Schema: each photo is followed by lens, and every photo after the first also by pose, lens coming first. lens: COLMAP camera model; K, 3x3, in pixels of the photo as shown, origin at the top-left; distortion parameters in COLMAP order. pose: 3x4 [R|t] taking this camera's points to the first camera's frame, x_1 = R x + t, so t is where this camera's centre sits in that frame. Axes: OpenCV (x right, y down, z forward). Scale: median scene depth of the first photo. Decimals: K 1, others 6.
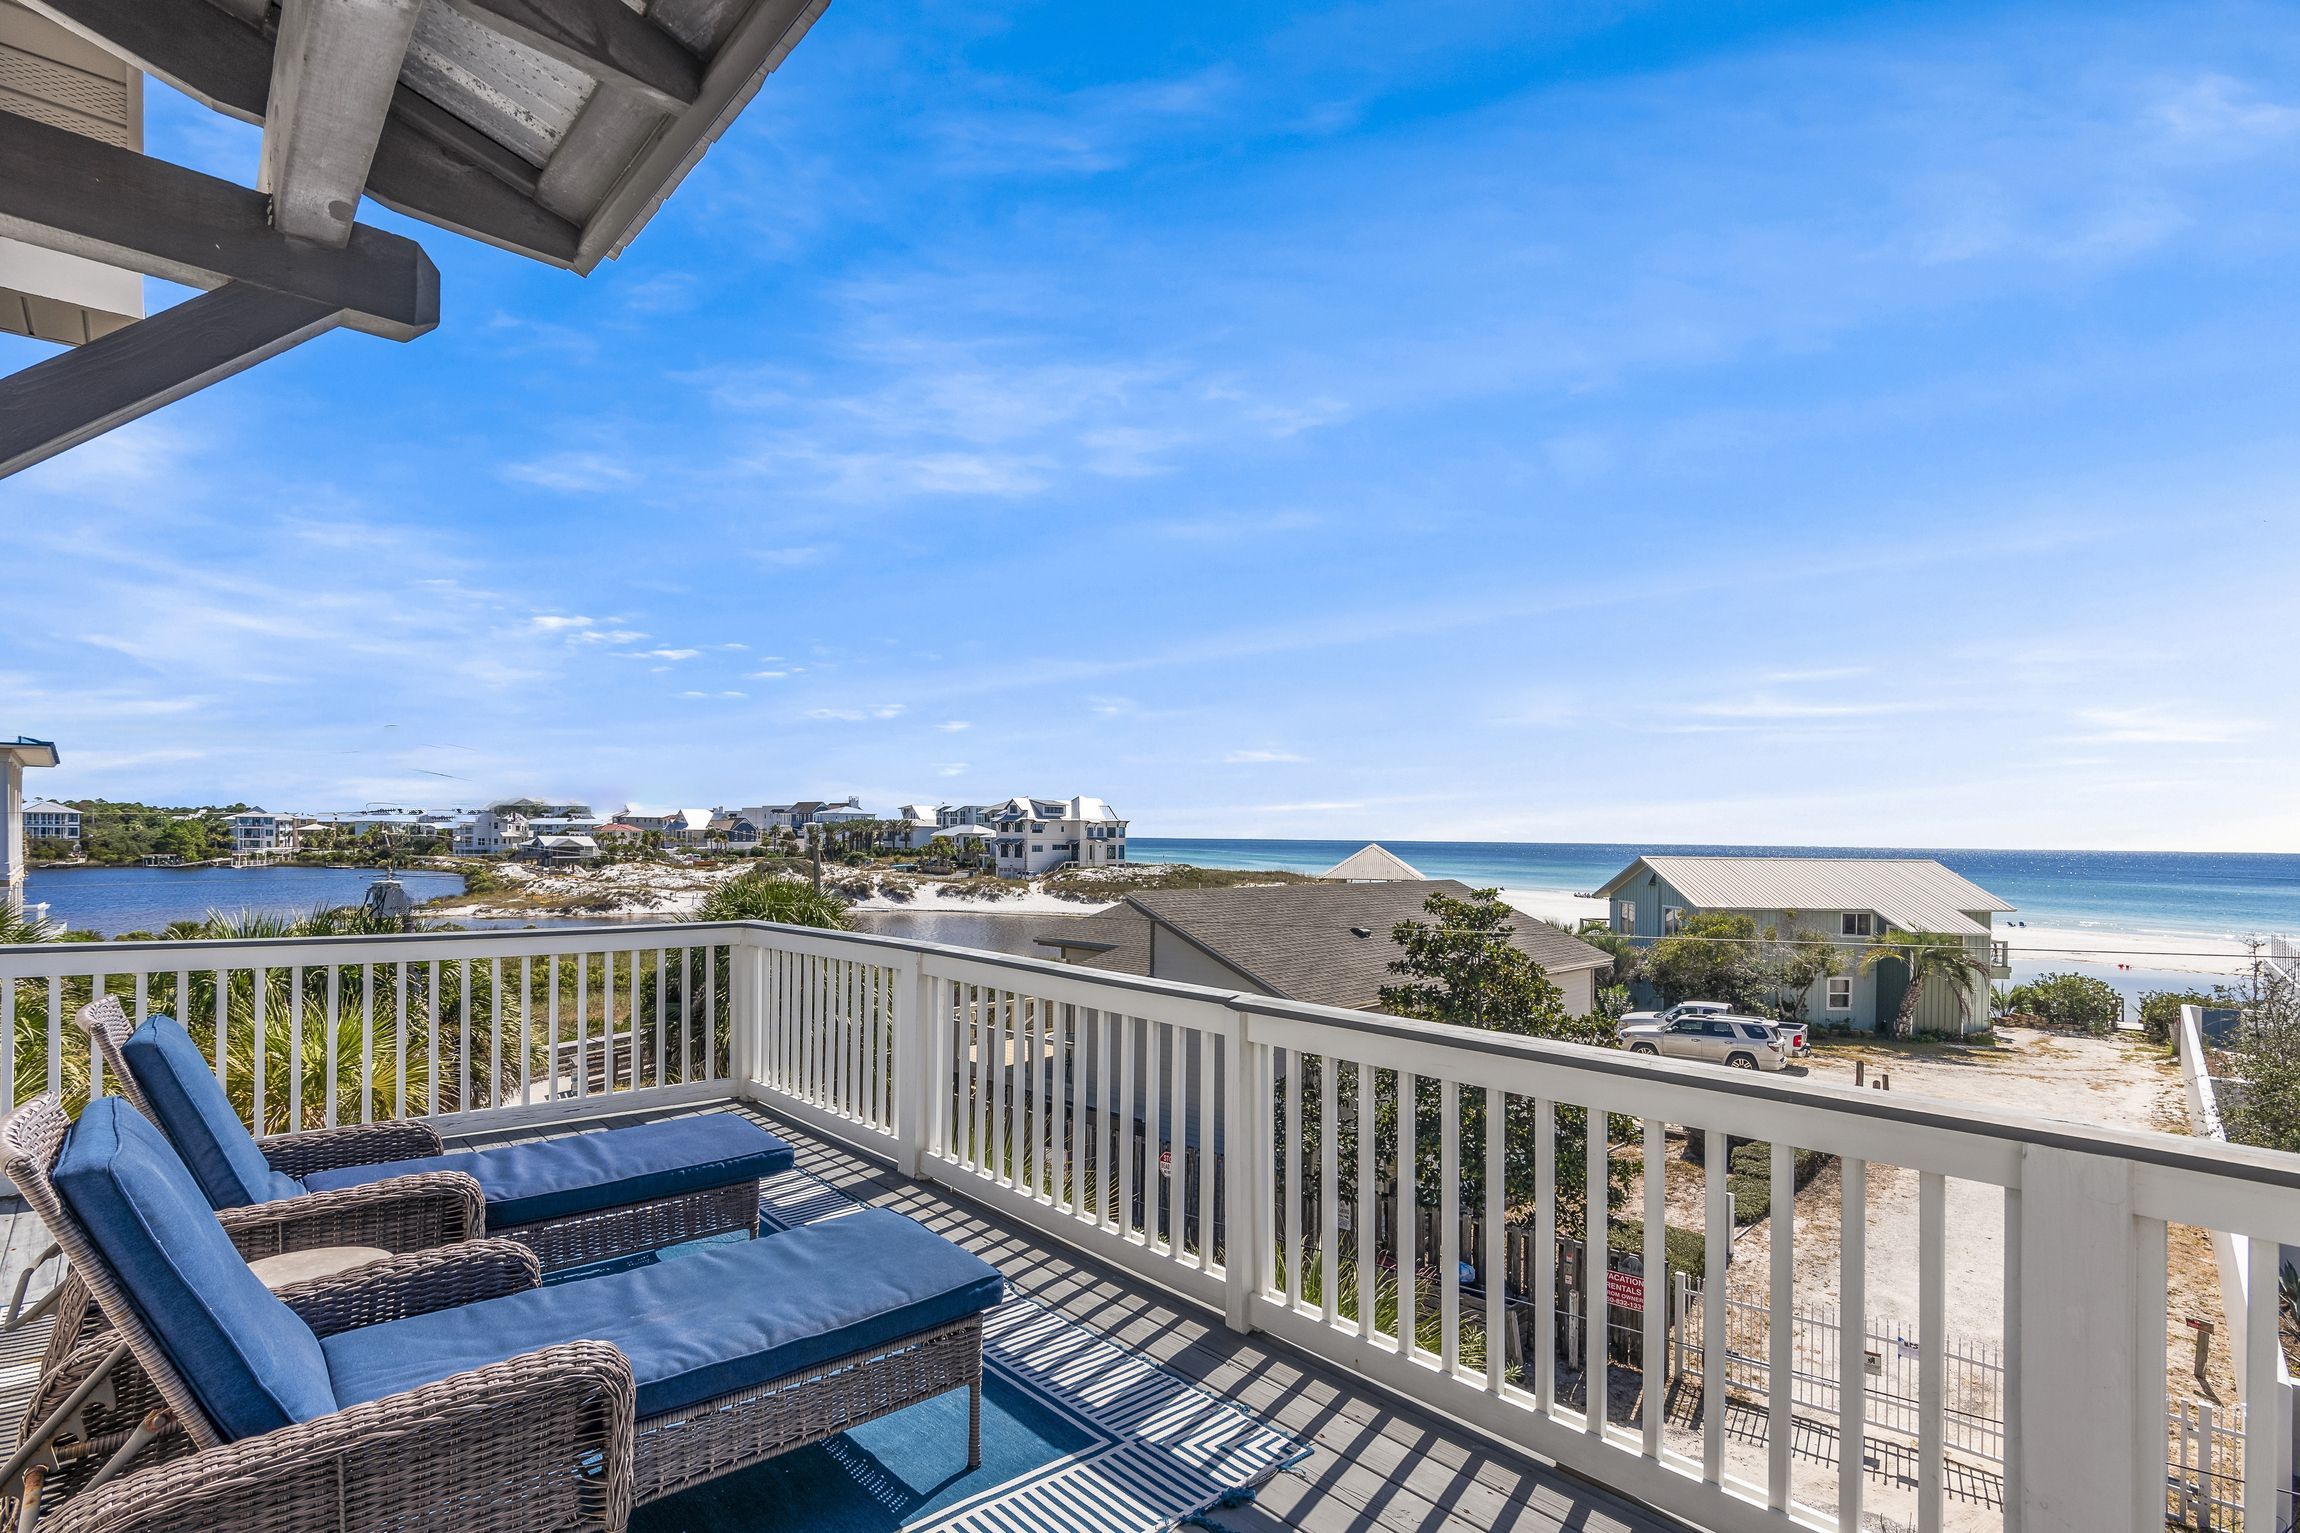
lens RADIAL K [[1123.5, 0, 1146.0], [0, 1123.5, 841.6], [0, 0, 1]] dist [0.000334, 0.000575]
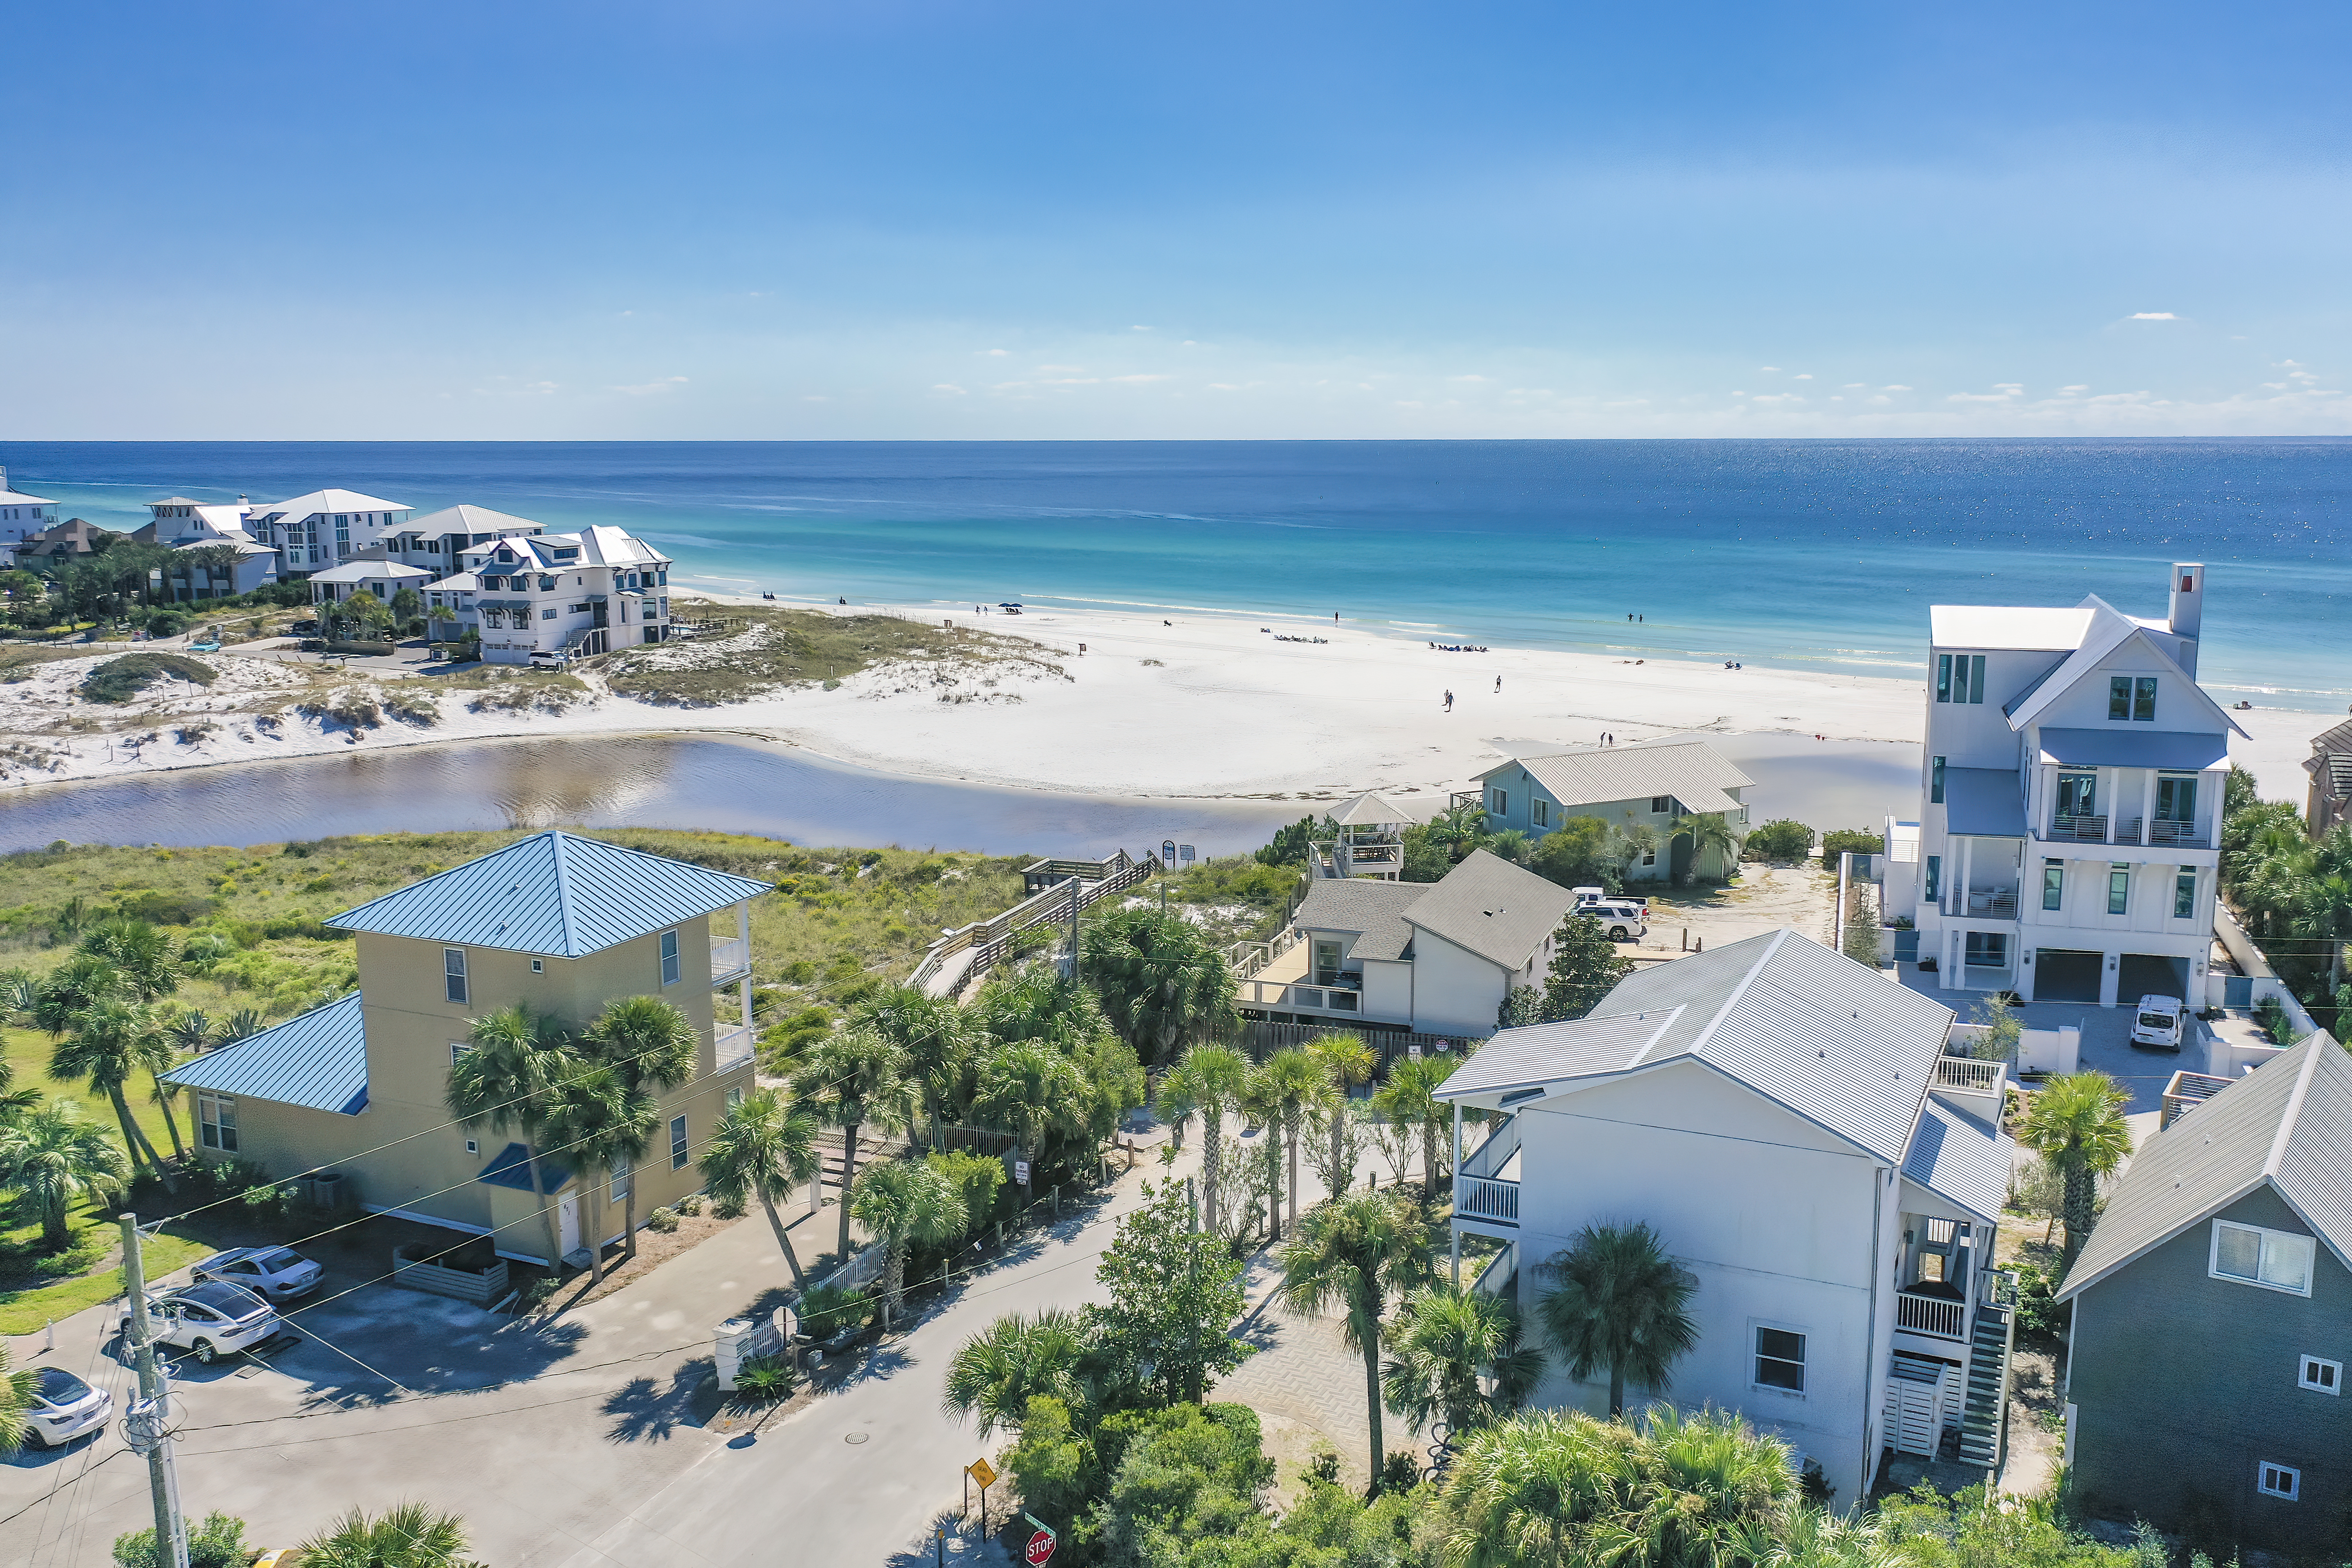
lens RADIAL K [[1988.2, 0, 1242.5], [0, 1988.2, 767.0], [0, 0, 1]] dist [-0.000466, -0.004388]
pose [[0.910085, -0.077221, 0.407164, -0.250681], [0.008492, 0.985755, 0.167974, -0.118449], [-0.414335, -0.149413, 0.897776, -0.294498]]
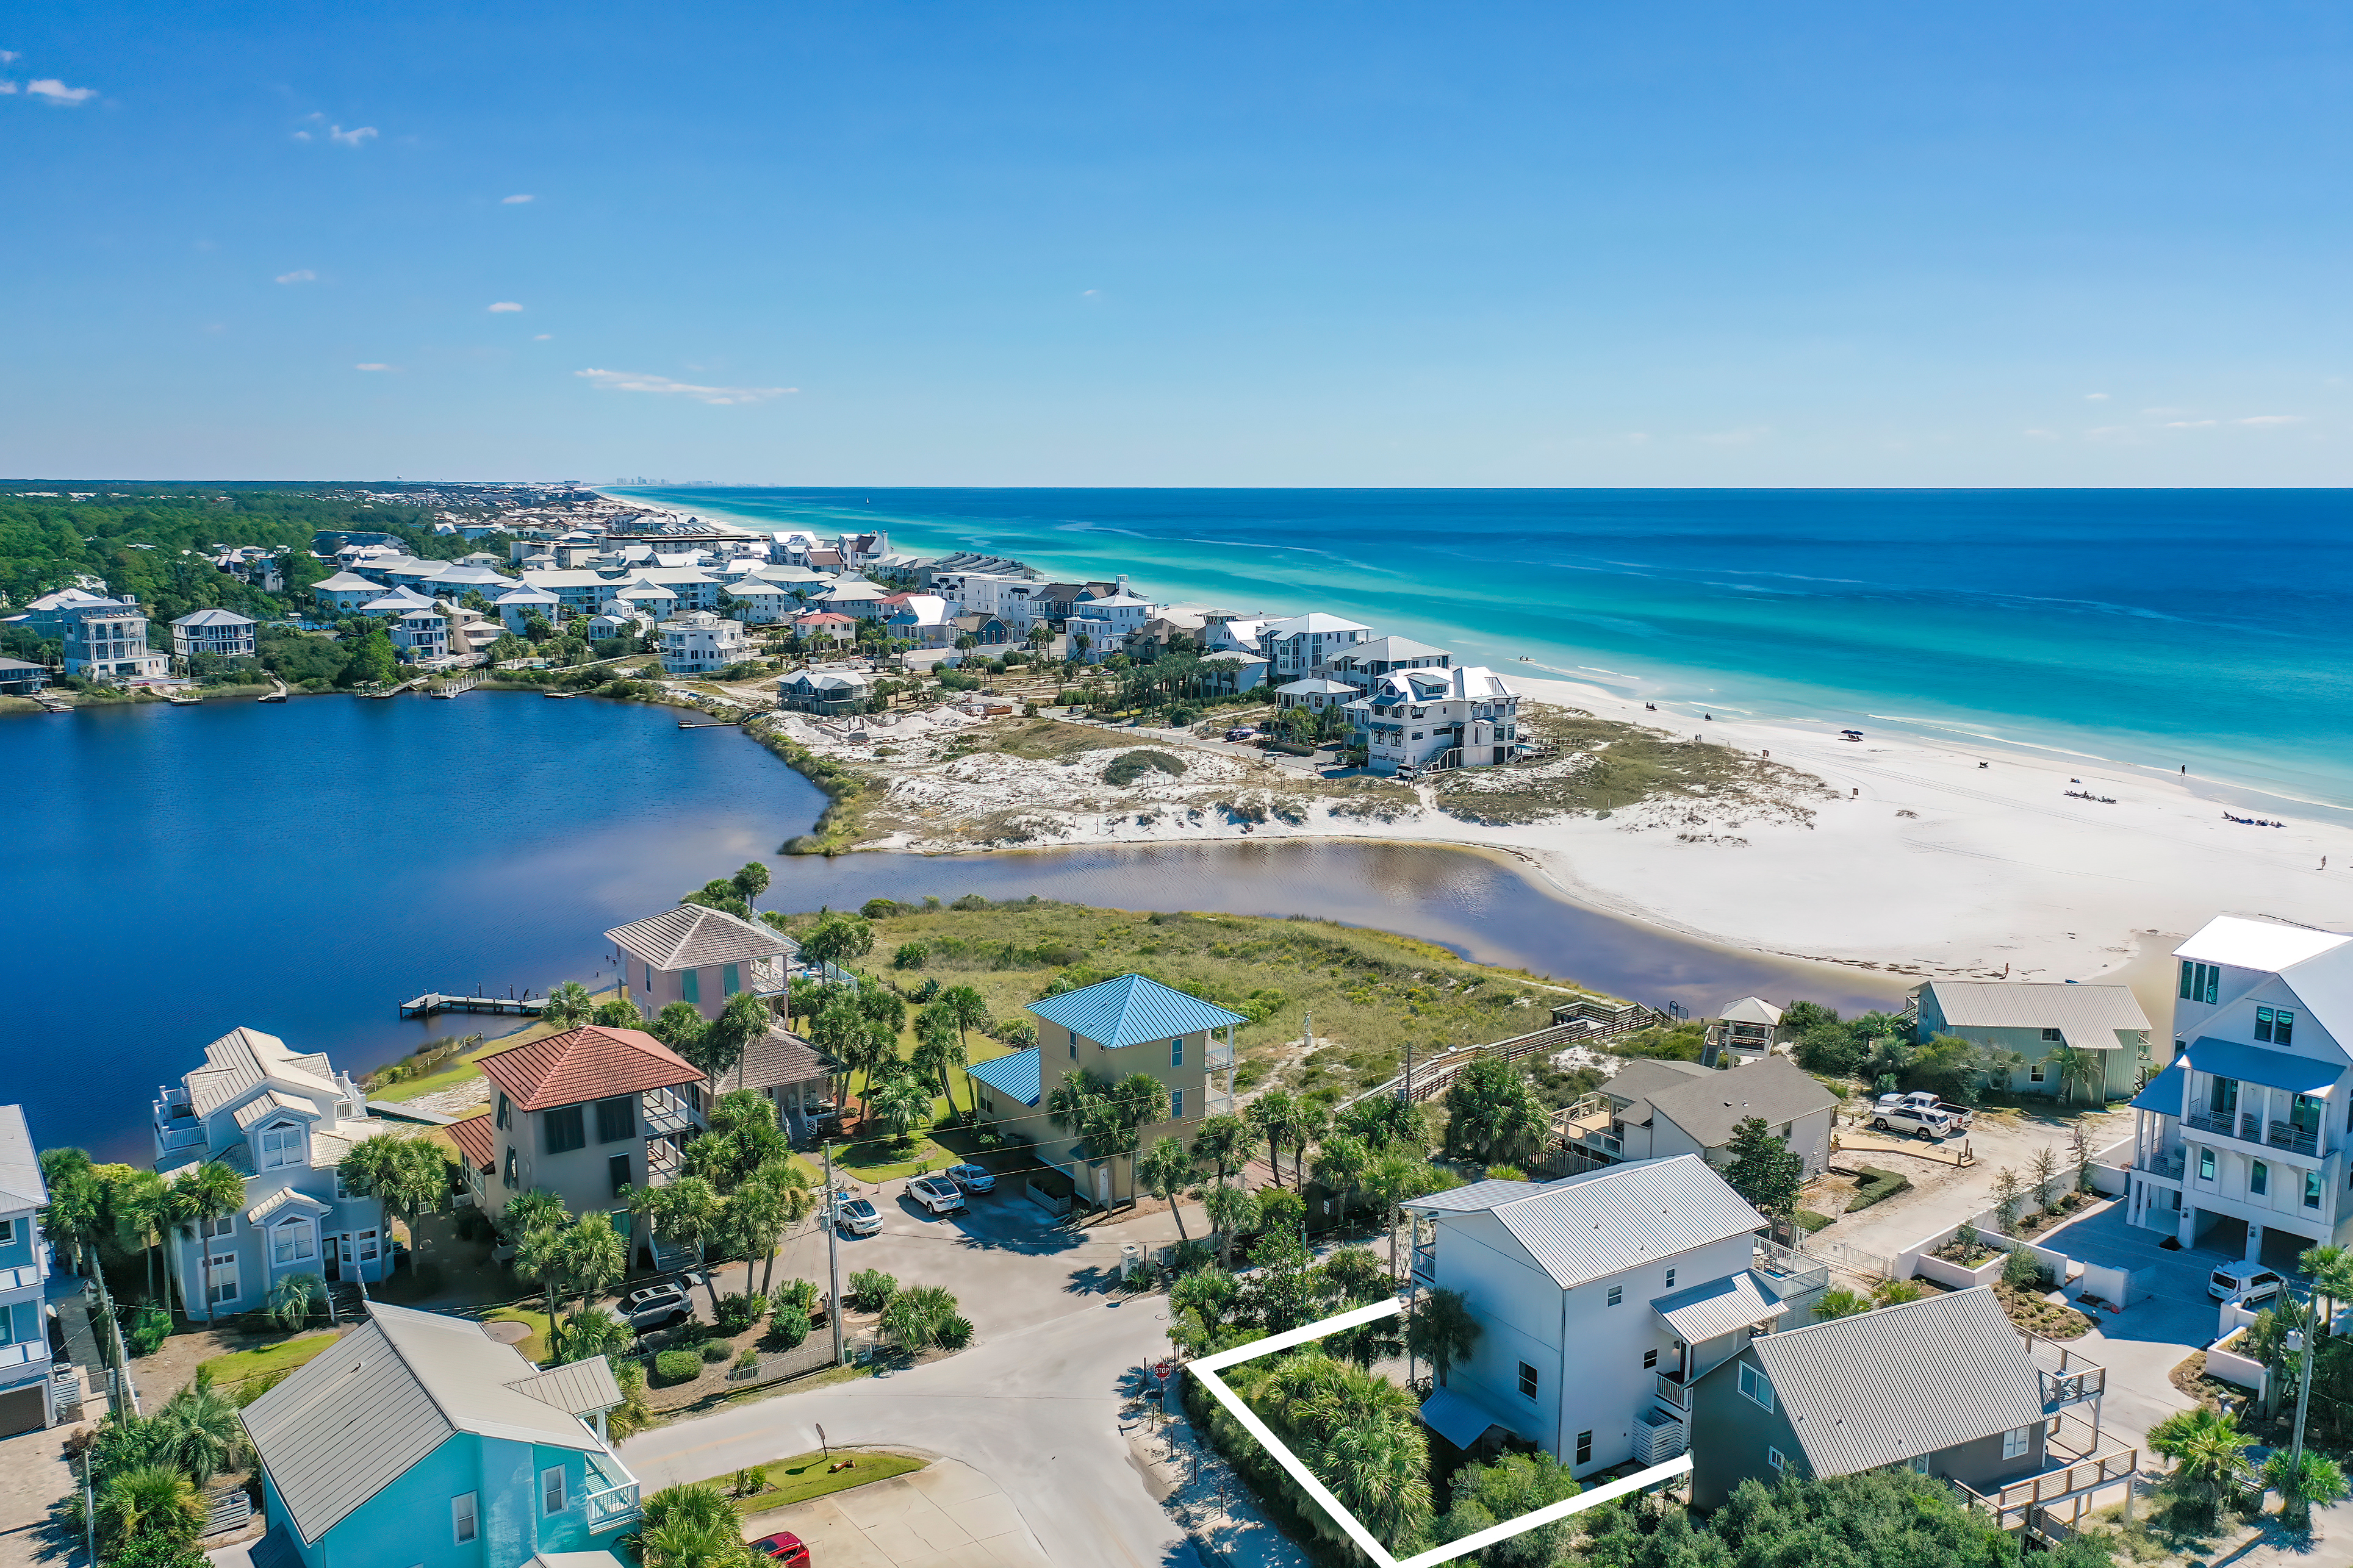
lens RADIAL K [[1915.5, 0, 1159.6], [0, 1915.5, 785.2], [0, 0, 1]] dist [0.001517, -0.005291]
pose [[0.987958, 0.015243, -0.153969, -0.077072], [0.009924, 0.986844, 0.161374, -0.239494], [0.154403, -0.160958, 0.974809, -0.601919]]
